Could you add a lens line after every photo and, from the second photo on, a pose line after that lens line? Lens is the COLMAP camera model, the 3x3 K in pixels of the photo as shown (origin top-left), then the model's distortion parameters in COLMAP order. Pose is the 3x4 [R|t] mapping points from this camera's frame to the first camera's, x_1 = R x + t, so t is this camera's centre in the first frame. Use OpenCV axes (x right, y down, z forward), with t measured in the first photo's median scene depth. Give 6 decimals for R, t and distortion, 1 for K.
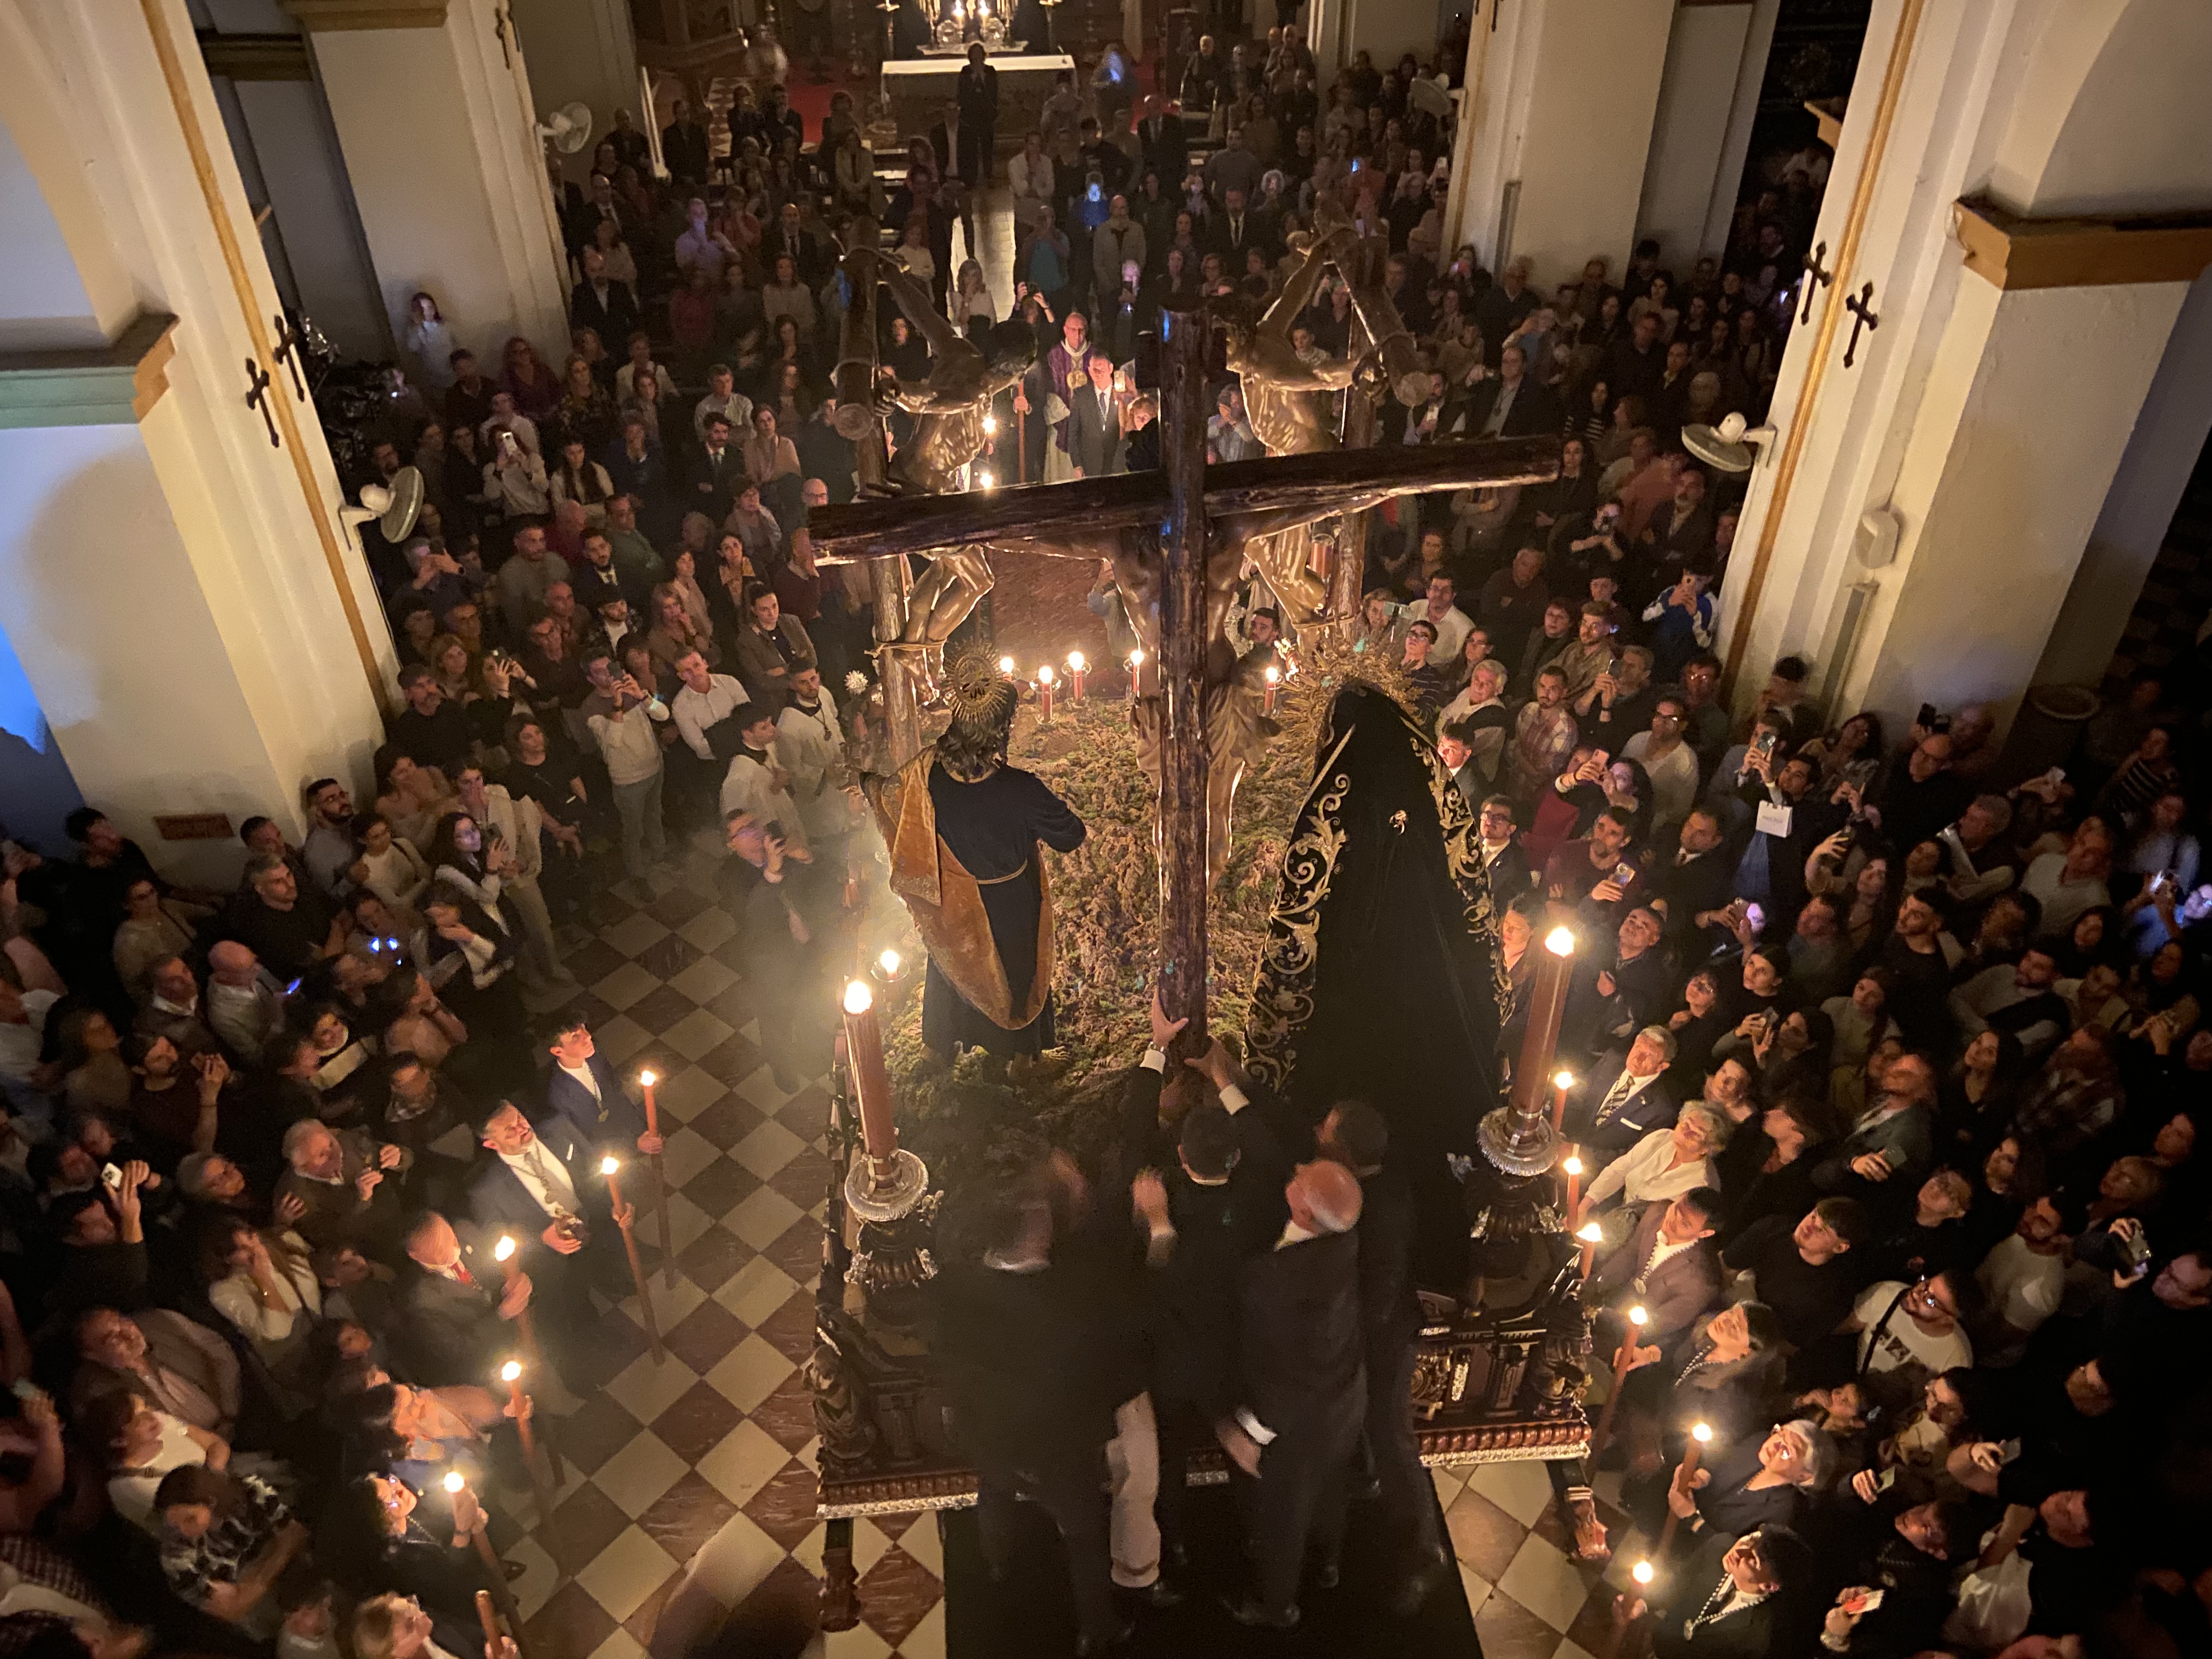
lens RADIAL K [[1708.0, 0, 1112.8], [0, 1708.0, 800.9], [0, 0, 1]] dist [0.134340, -0.199770]
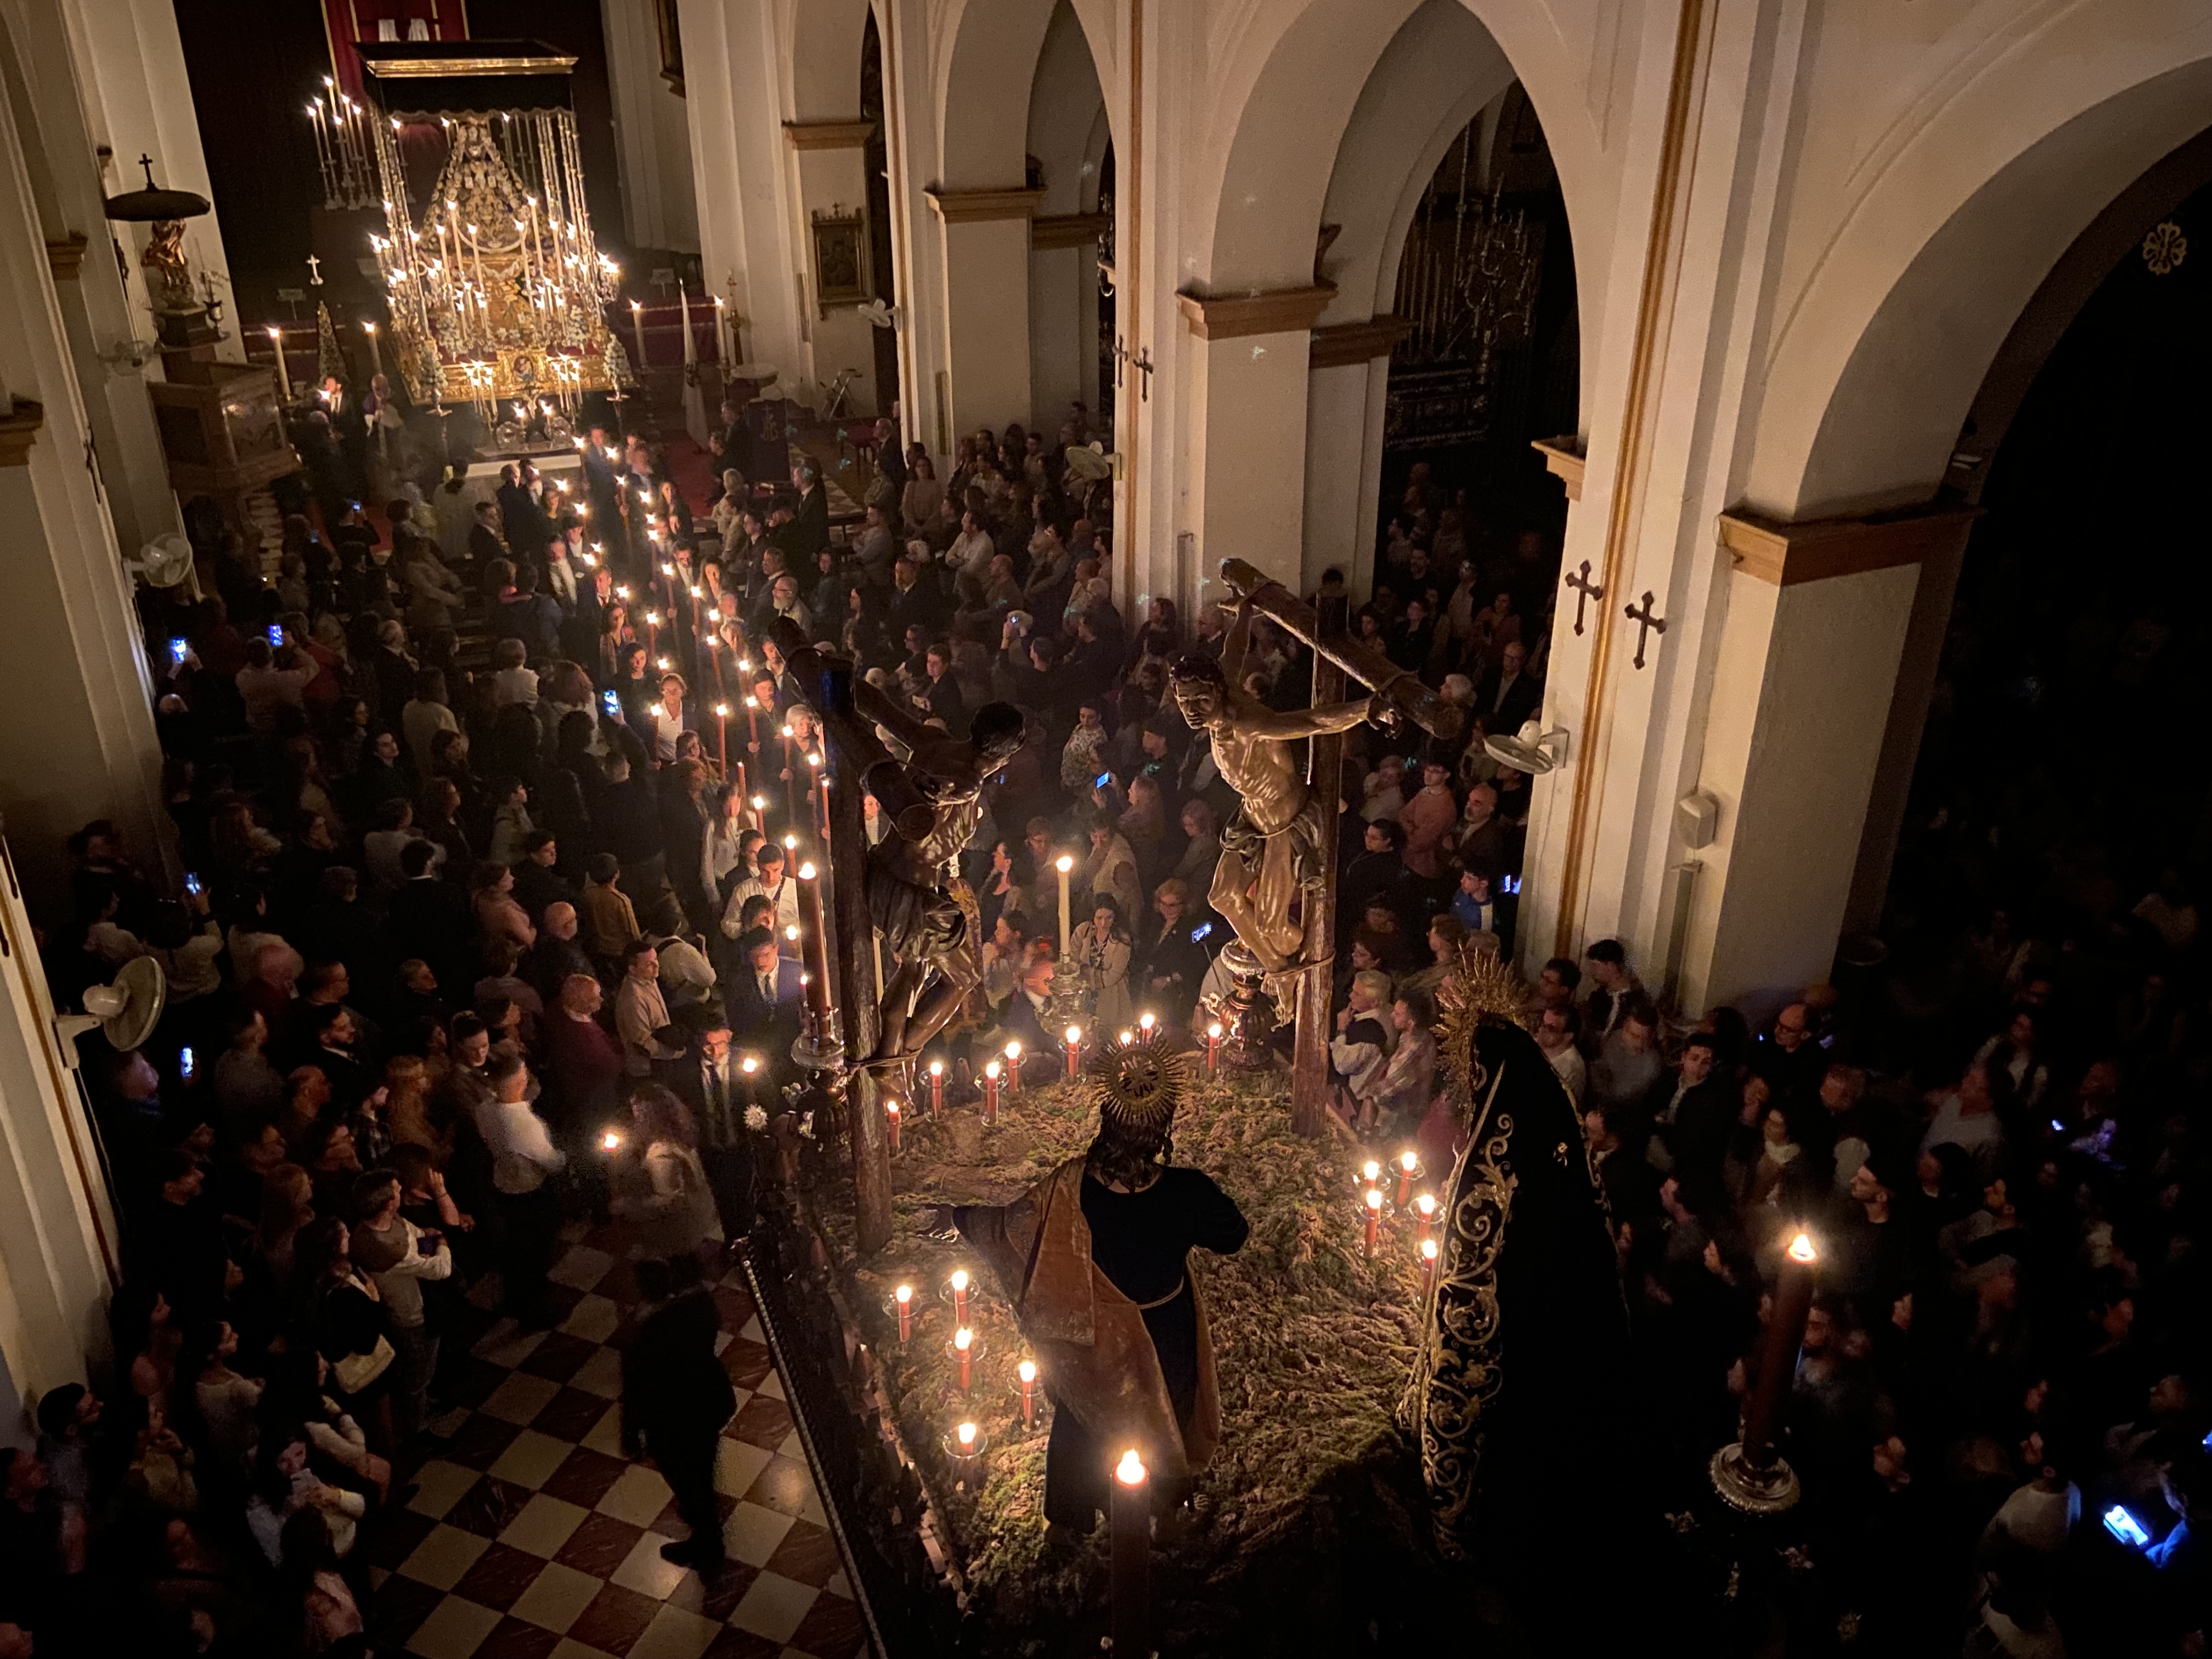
lens RADIAL K [[1833.5, 0, 1108.3], [0, 1833.5, 784.8], [0, 0, 1]] dist [0.122101, -0.141833]
pose [[0.953143, -0.119182, 0.278054, -0.238822], [0.175644, 0.966359, -0.187882, -0.026674], [-0.246308, 0.227917, 0.942012, 0.030529]]
